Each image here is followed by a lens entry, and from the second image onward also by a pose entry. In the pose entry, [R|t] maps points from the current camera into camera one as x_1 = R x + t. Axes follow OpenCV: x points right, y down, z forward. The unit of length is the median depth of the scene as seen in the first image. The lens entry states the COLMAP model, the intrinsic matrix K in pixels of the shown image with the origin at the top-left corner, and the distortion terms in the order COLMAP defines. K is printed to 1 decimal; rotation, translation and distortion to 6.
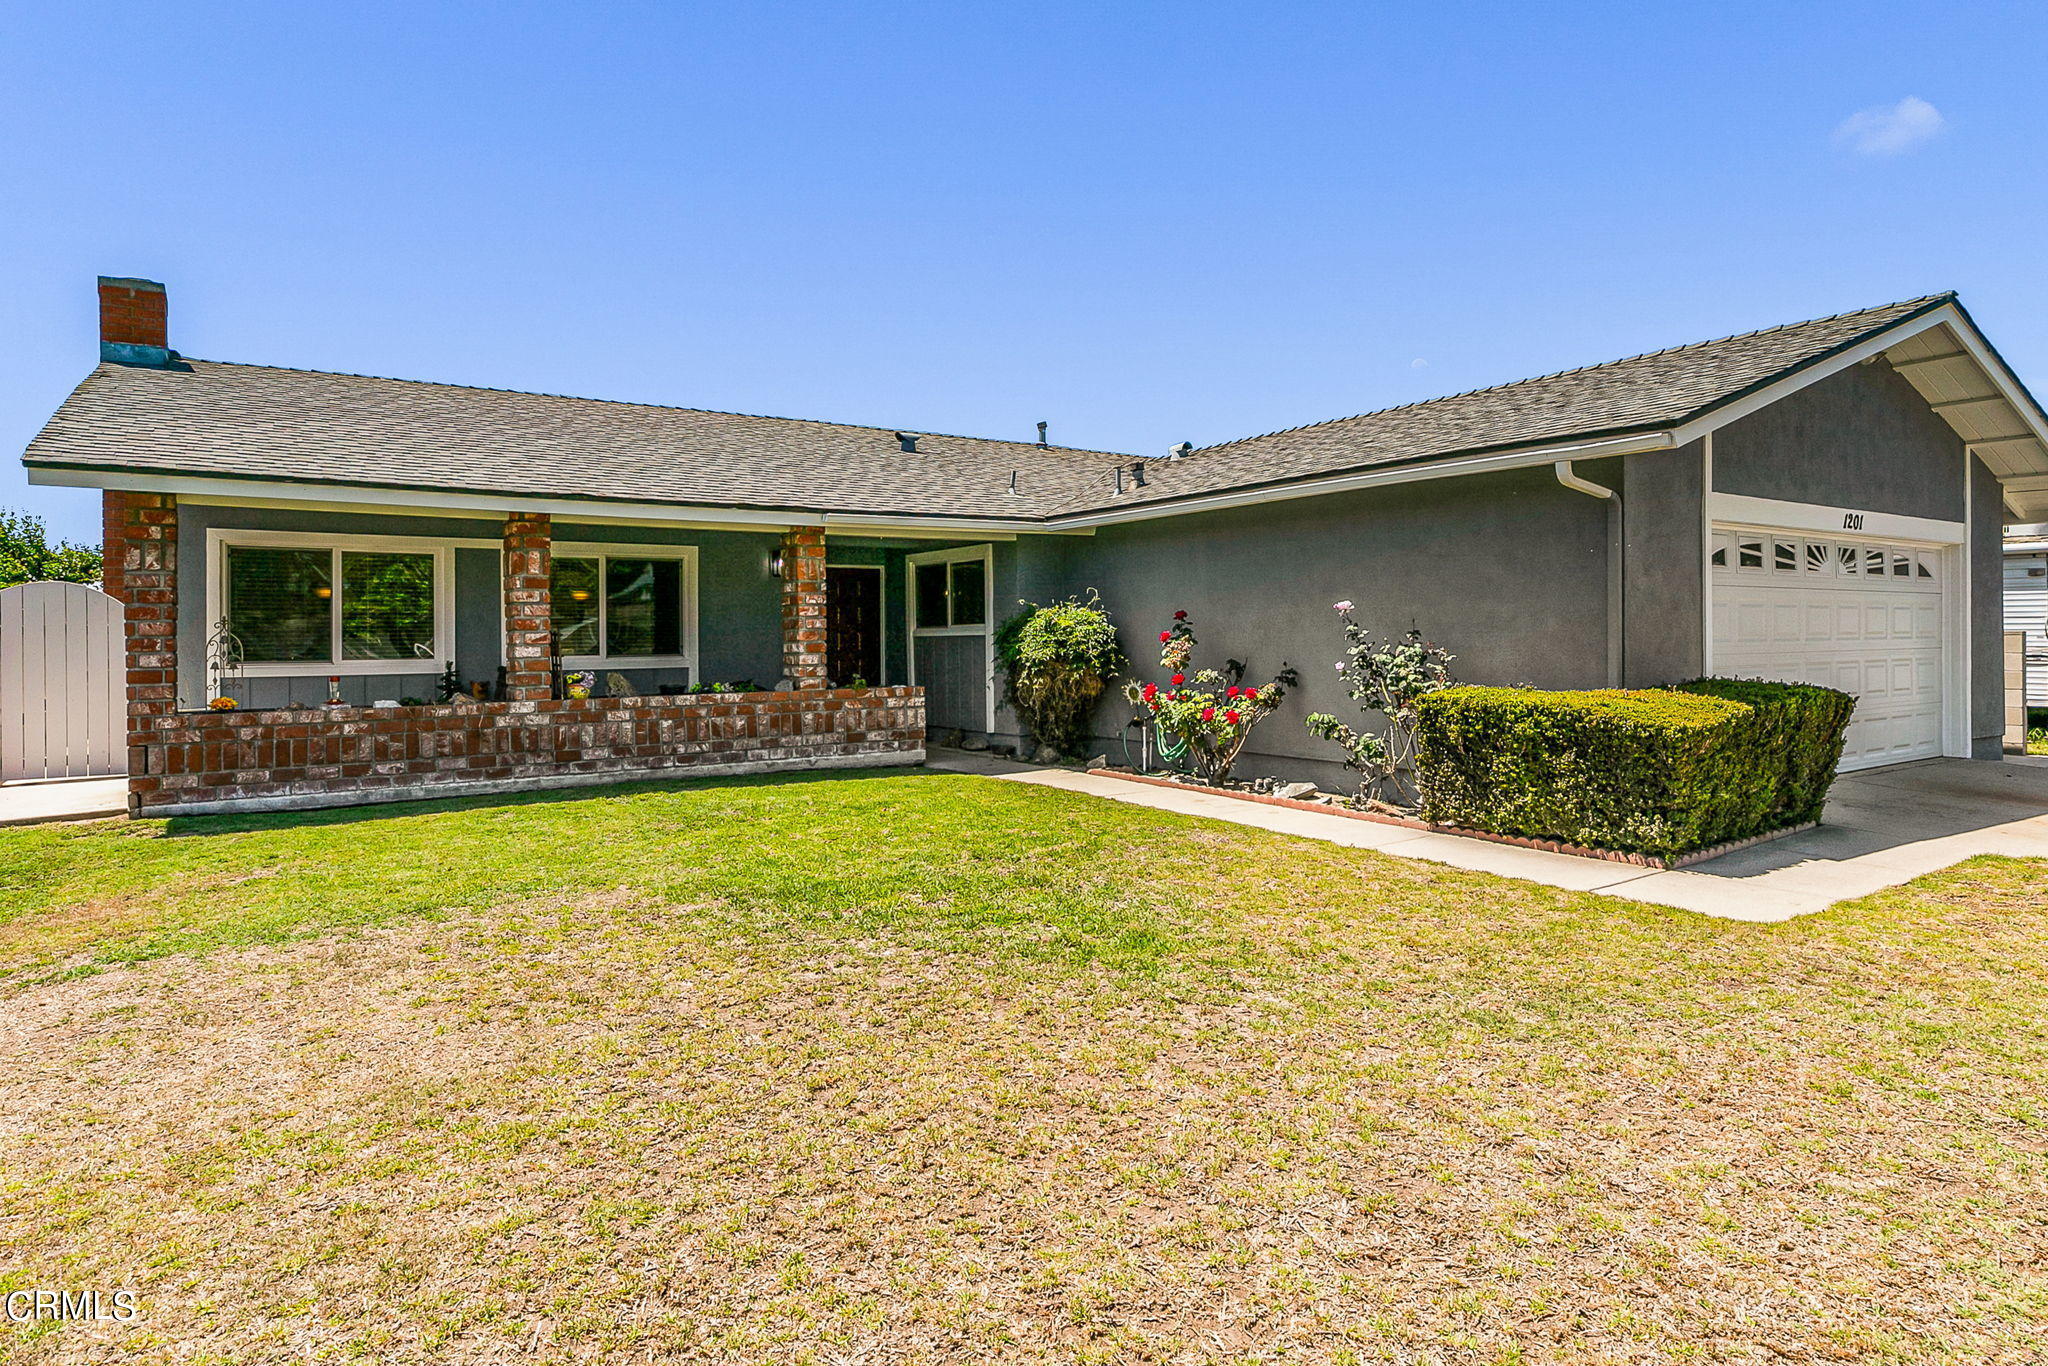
lens RADIAL K [[998.5, 0, 1026.4], [0, 998.5, 636.1], [0, 0, 1]] dist [0.000735, 0.000056]
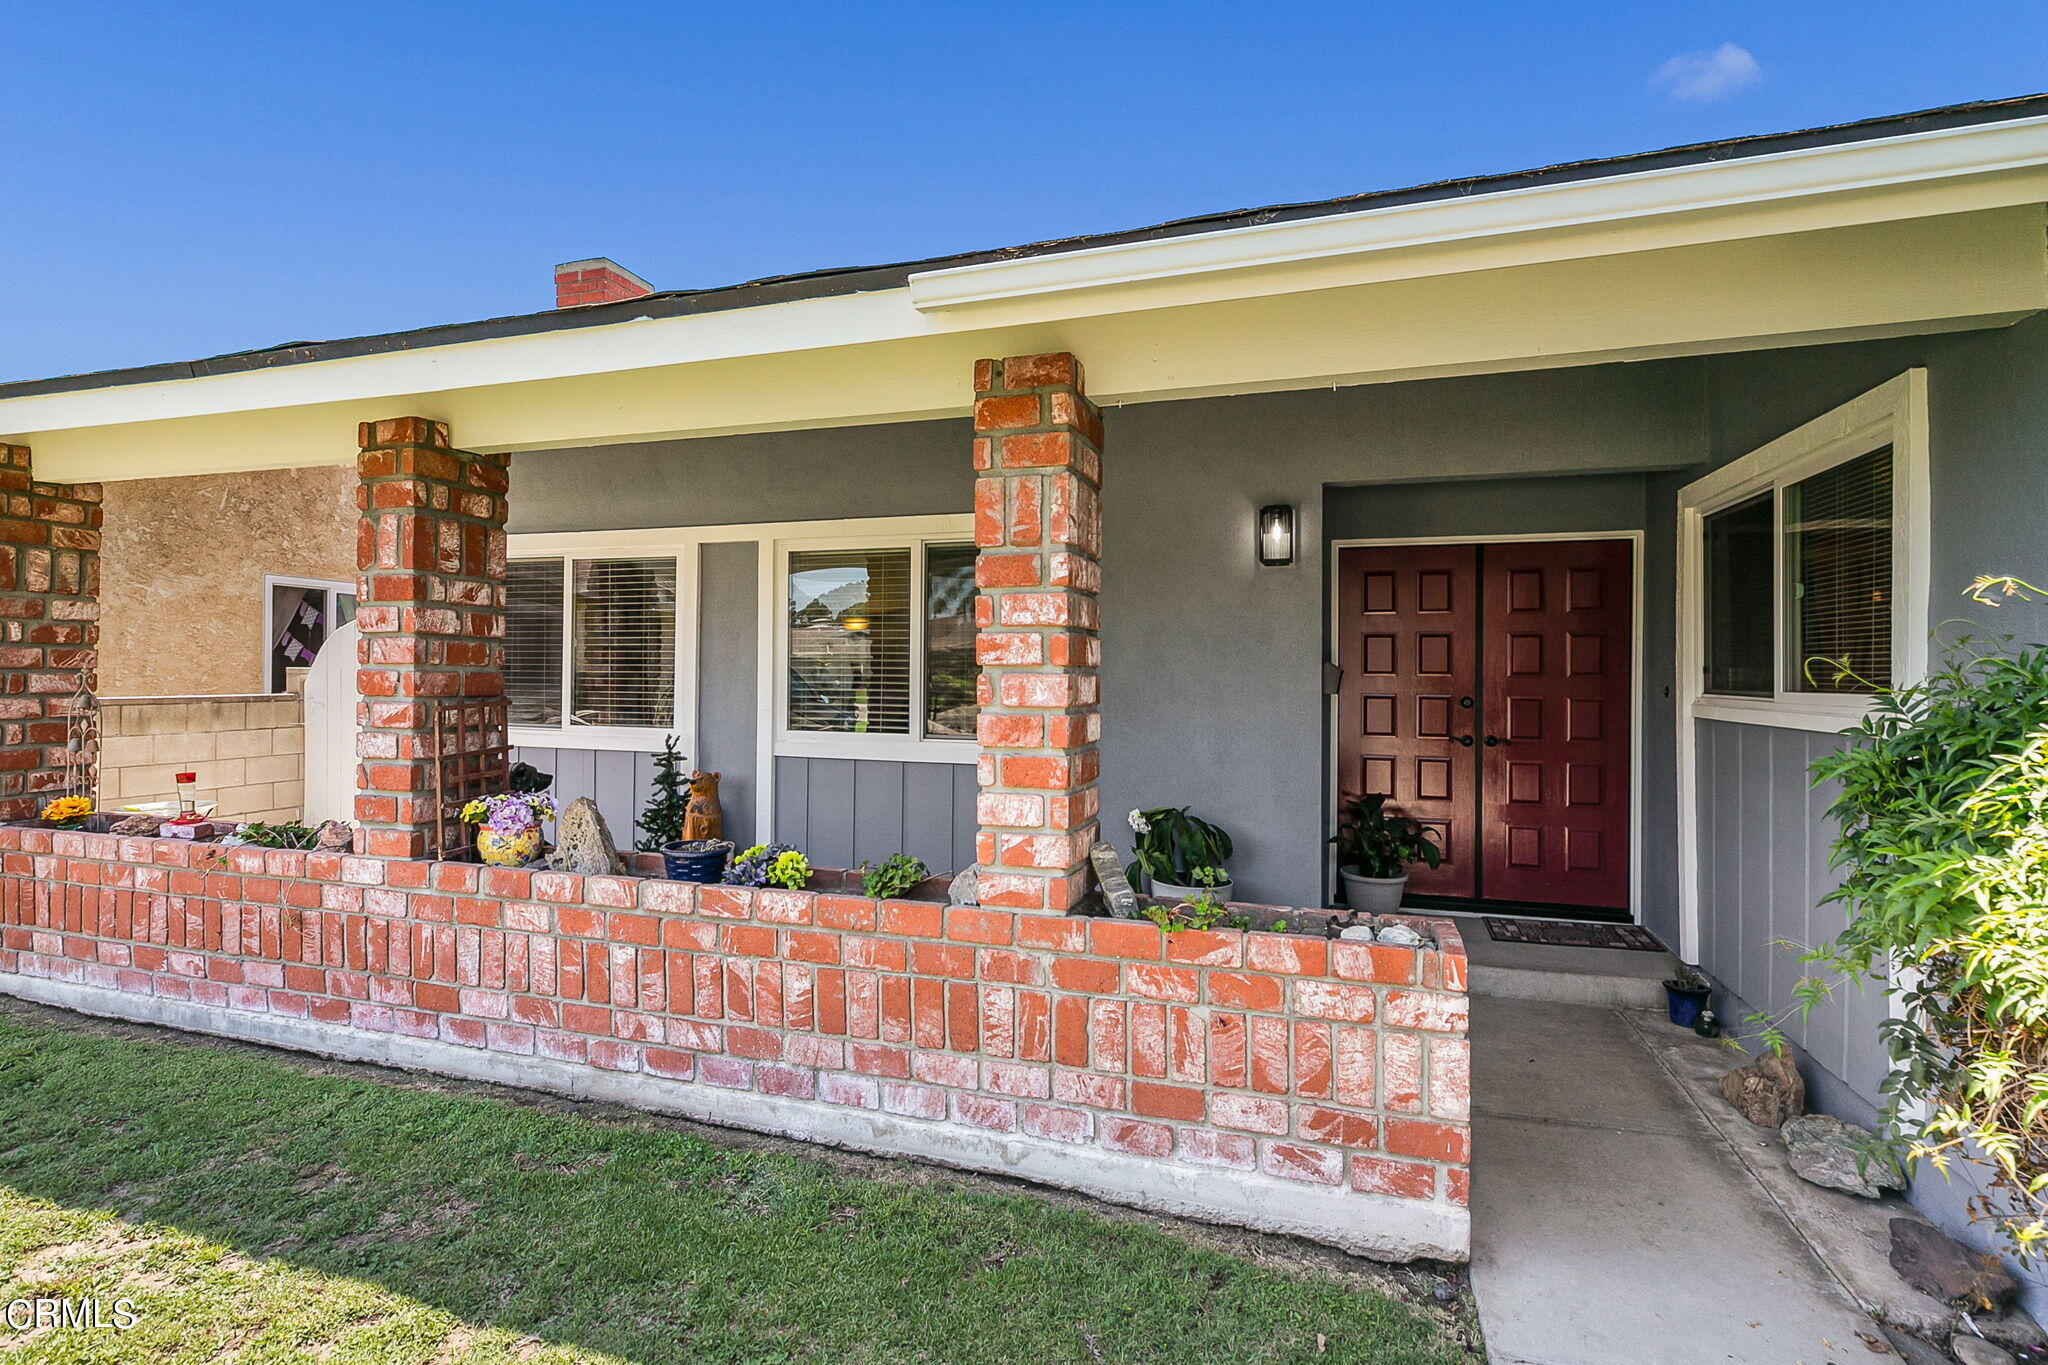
lens RADIAL K [[1009.8, 0, 1020.9], [0, 1009.8, 673.0], [0, 0, 1]] dist [-0.001639, -0.000558]
pose [[0.635160, 0.014752, -0.772240, 0.020625], [-0.014361, 0.999870, 0.007289, -0.021051], [0.772247, 0.006460, 0.635290, 0.839816]]
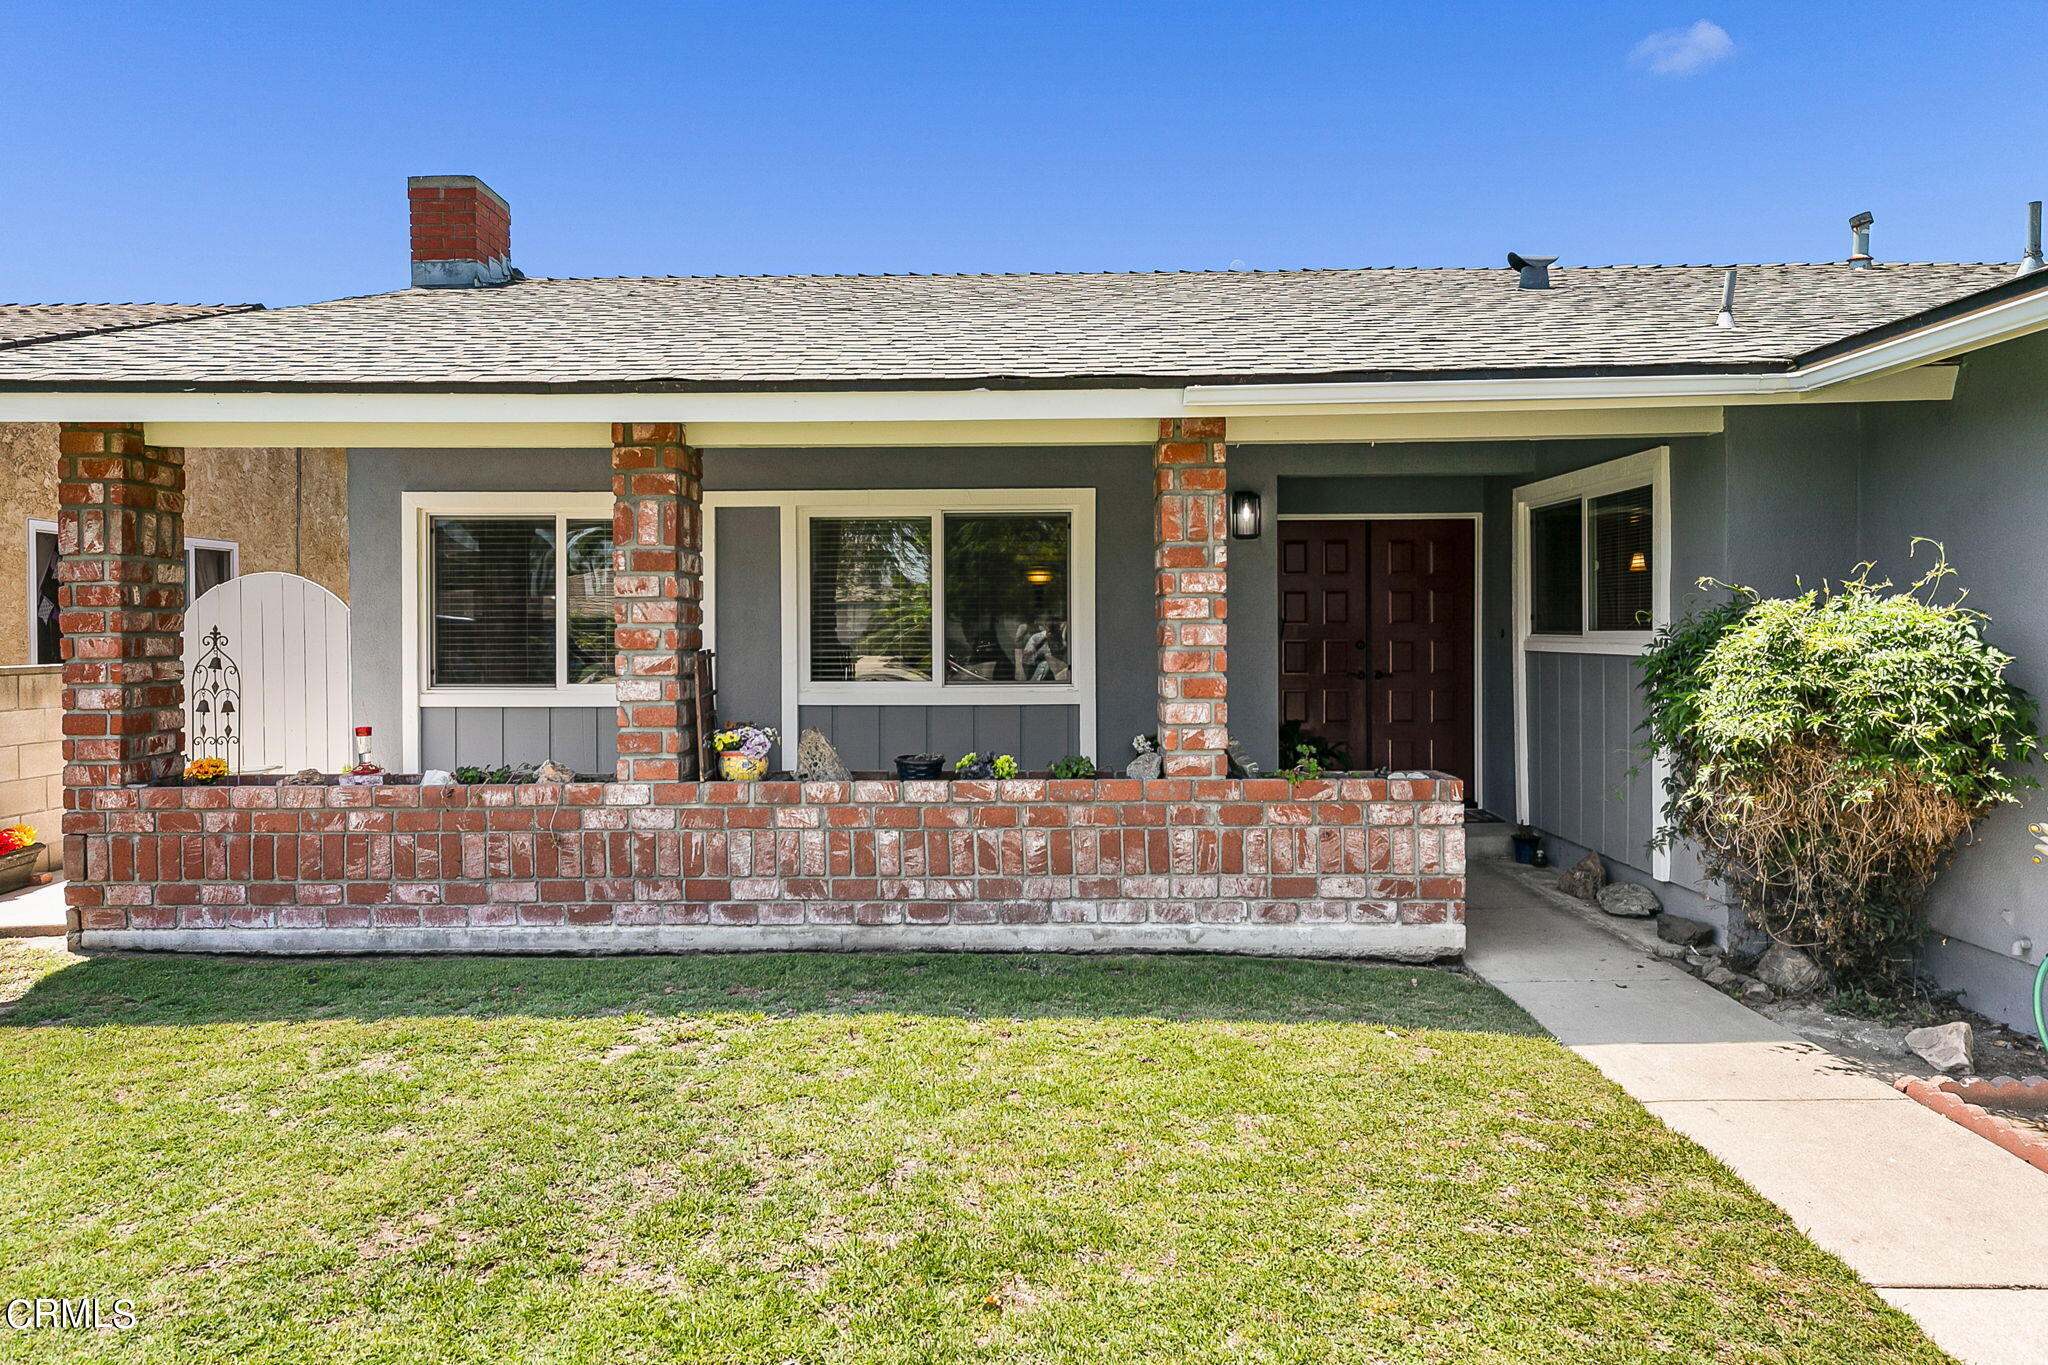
lens RADIAL K [[1321.7, 0, 1048.3], [0, 1321.7, 649.4], [0, 0, 1]] dist [0.010596, 0.000719]
pose [[0.848238, 0.013482, -0.529443, 0.053587], [-0.003392, 0.999794, 0.020025, -0.018946], [0.529604, -0.015191, 0.848109, 0.464104]]
